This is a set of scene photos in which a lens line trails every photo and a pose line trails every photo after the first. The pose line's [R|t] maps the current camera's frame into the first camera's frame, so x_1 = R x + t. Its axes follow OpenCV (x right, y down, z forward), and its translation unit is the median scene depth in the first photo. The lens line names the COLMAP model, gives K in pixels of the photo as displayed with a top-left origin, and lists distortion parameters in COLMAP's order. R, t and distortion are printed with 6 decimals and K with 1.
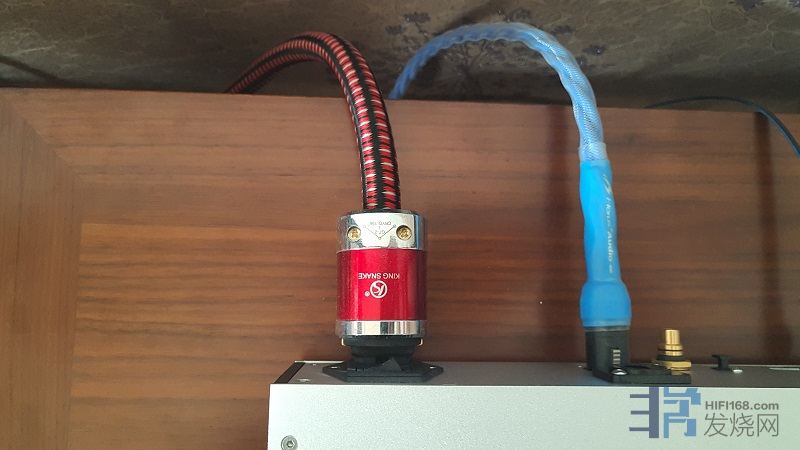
lens RADIAL K [[683.0, 0, 400.0], [0, 683.0, 225.0], [0, 0, 1]] dist [0.000694, 0.005530]
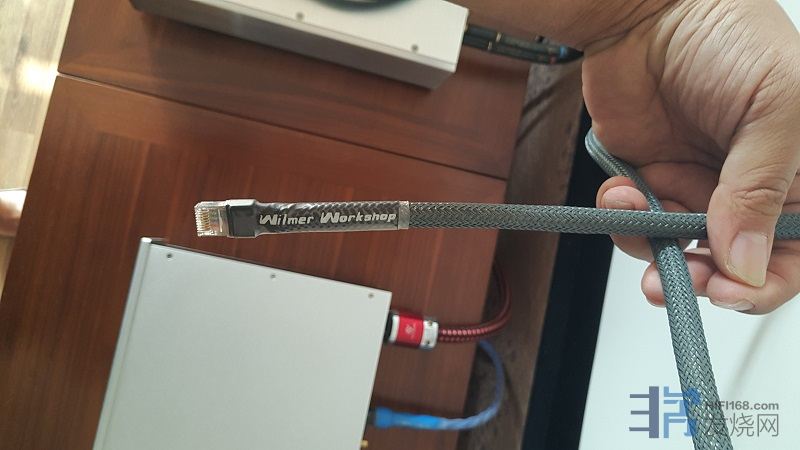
lens RADIAL K [[683.0, 0, 400.0], [0, 683.0, 225.0], [0, 0, 1]] dist [0.000694, 0.005530]
pose [[-0.175704, 0.979601, -0.097524, -0.130023], [-0.980330, -0.183155, -0.073531, 0.309090], [-0.089893, 0.082686, 0.992513, -1.286615]]
